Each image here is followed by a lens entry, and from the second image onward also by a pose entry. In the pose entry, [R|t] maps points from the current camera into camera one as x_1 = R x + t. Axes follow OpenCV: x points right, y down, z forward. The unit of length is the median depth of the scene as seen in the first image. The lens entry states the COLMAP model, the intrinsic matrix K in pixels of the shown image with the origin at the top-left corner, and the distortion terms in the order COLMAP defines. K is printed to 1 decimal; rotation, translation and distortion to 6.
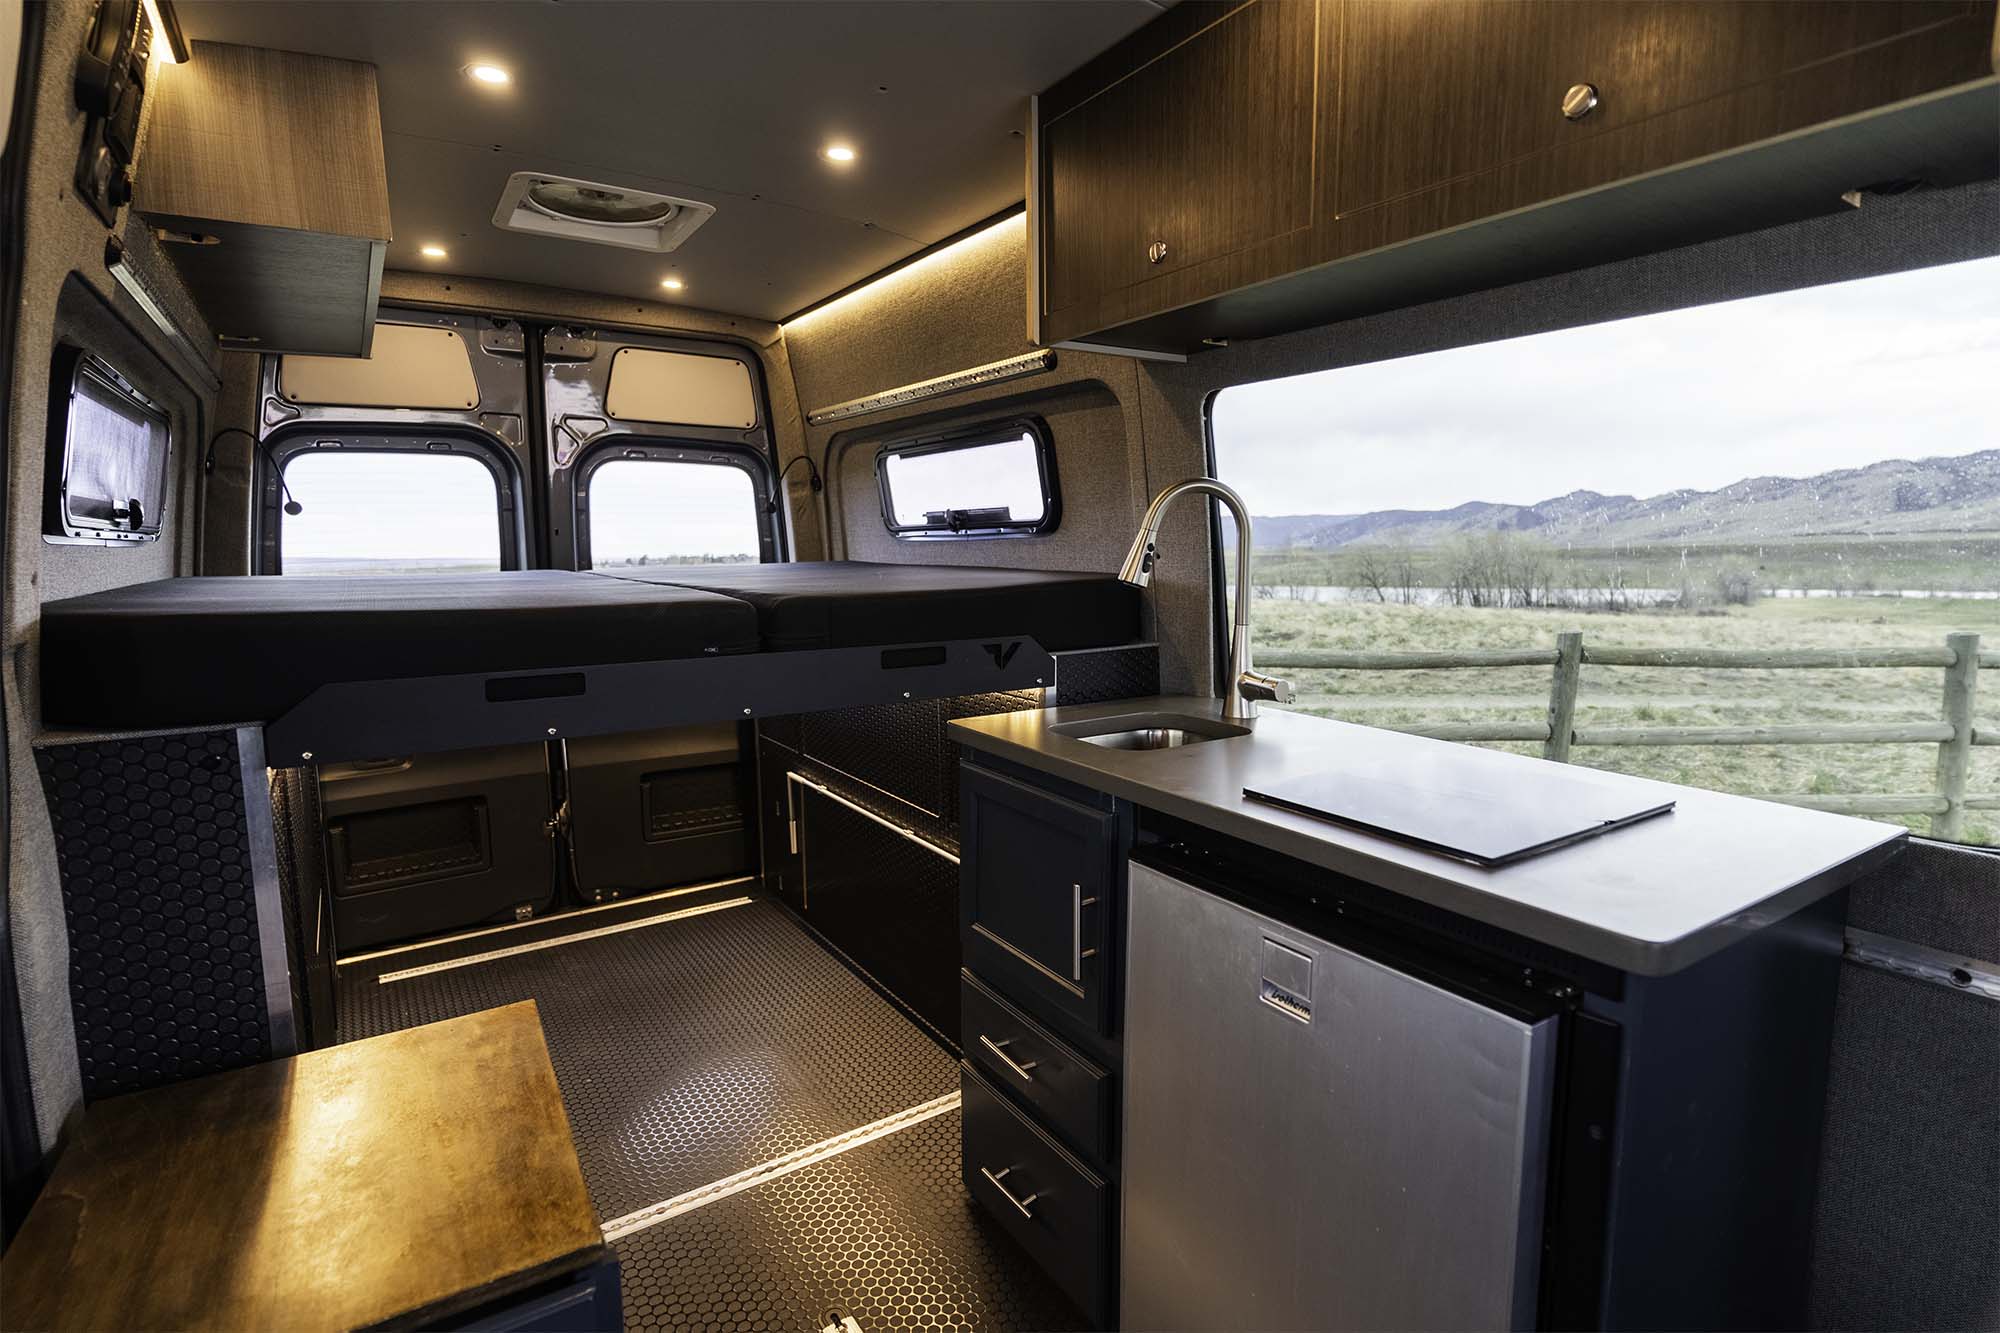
lens RADIAL K [[977.0, 0, 1003.1], [0, 977.0, 656.3], [0, 0, 1]] dist [-0.005116, -0.000071]
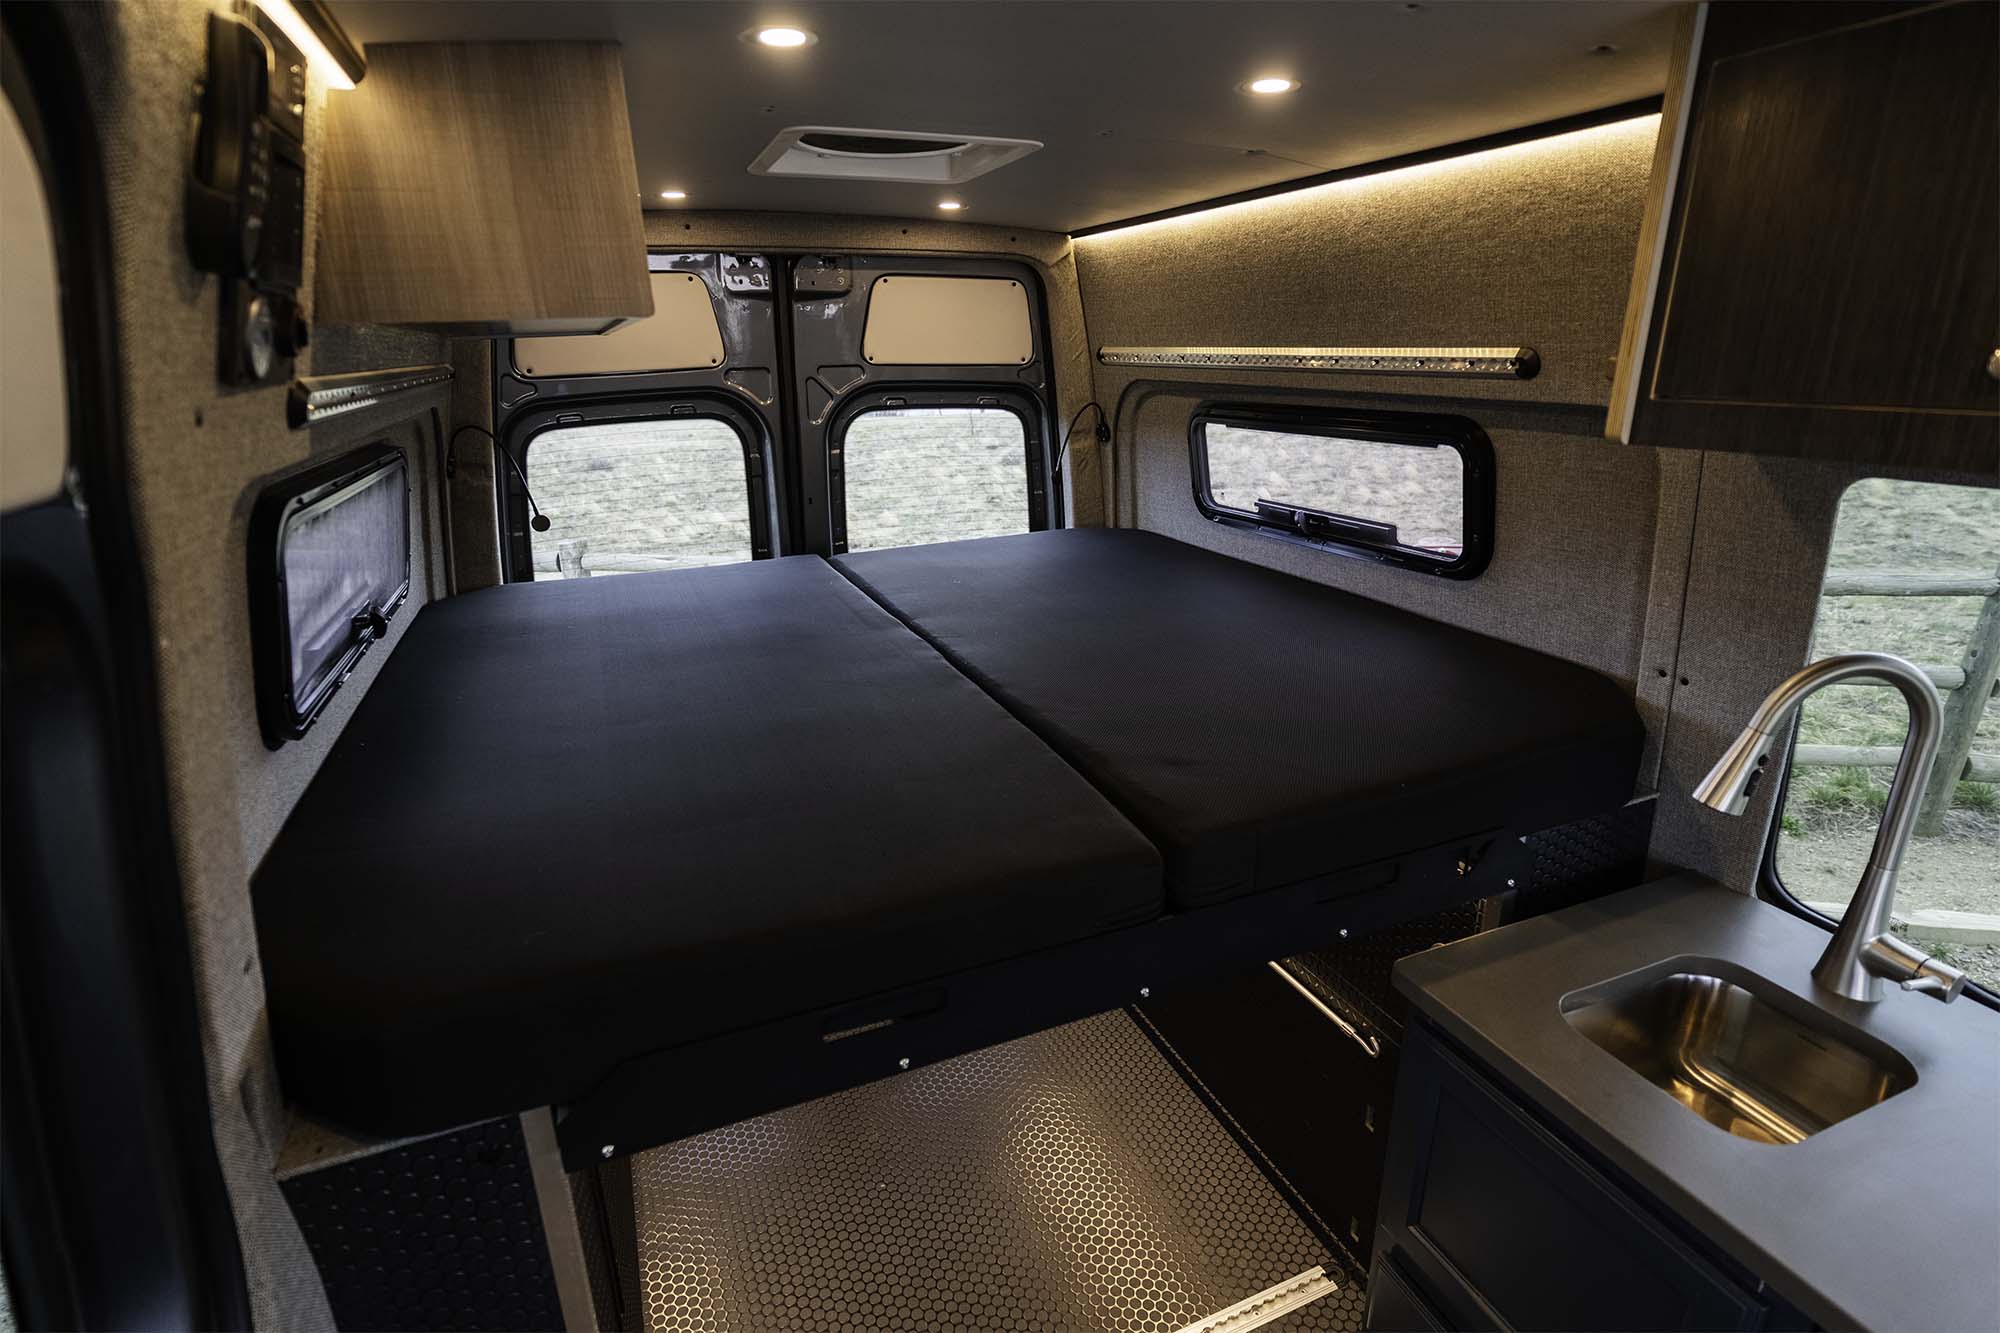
lens RADIAL K [[977.0, 0, 1003.1], [0, 977.0, 656.3], [0, 0, 1]] dist [-0.005116, -0.000071]
pose [[0.982008, 0.050014, -0.182098, -0.161399], [-0.014061, 0.980979, 0.193606, -0.211578], [0.188317, -0.187562, 0.964032, 0.219088]]
